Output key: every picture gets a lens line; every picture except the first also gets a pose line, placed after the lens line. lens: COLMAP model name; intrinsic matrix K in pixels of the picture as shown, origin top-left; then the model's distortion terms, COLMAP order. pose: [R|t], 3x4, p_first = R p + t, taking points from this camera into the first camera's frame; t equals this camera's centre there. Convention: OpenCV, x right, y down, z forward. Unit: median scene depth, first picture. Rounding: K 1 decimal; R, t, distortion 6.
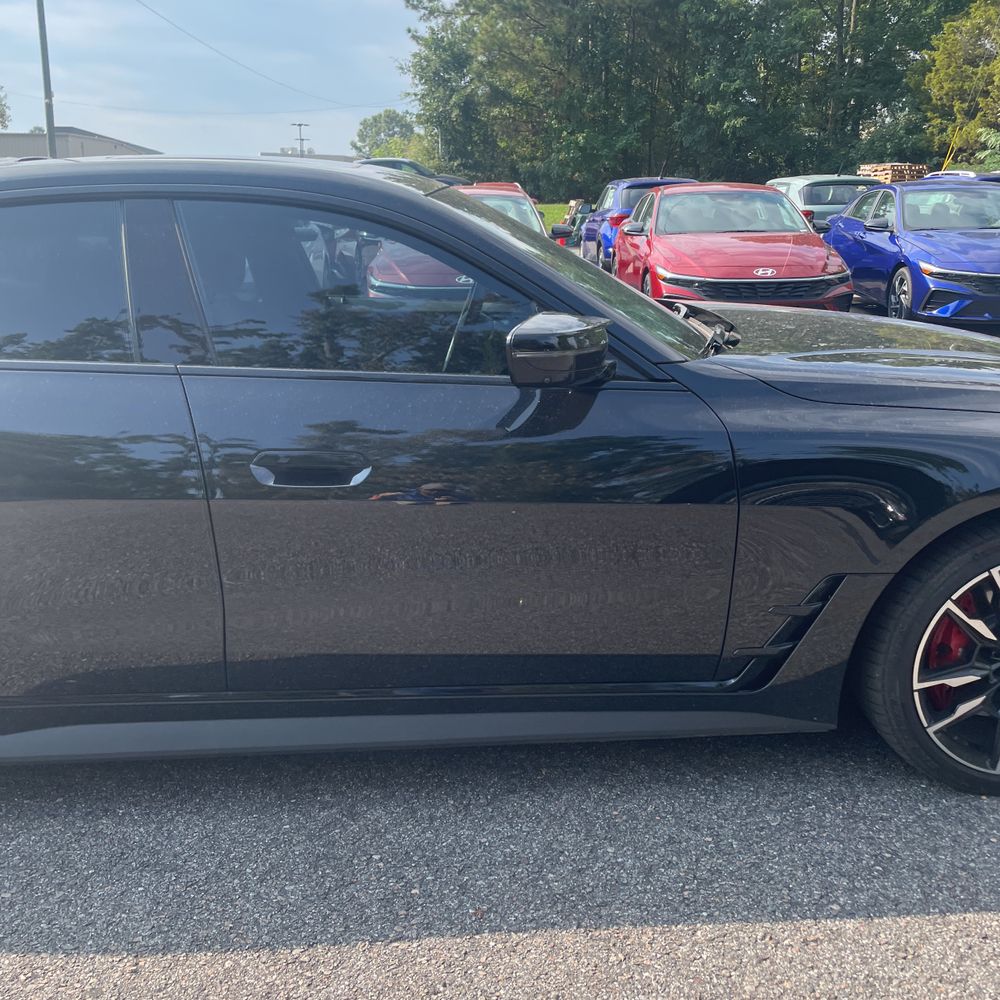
lens RADIAL K [[980.6, 0, 530.8], [0, 980.6, 479.0], [0, 0, 1]] dist [0.022061, -0.005150]
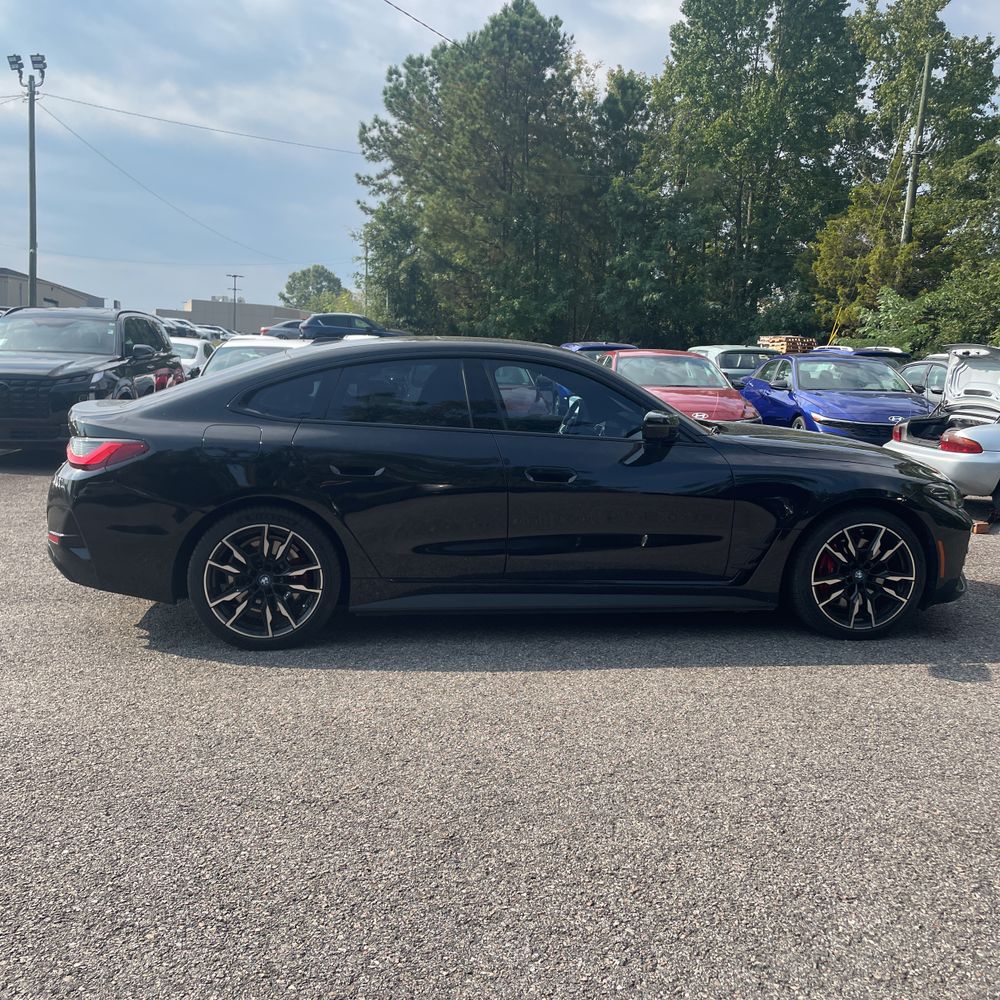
lens RADIAL K [[989.6, 0, 512.3], [0, 989.6, 481.0], [0, 0, 1]] dist [0.073430, -0.085868]
pose [[0.996696, 0.026370, 0.076823, -0.035661], [-0.014642, 0.988669, -0.149395, 0.025302], [-0.079892, 0.147777, 0.985789, -0.091975]]
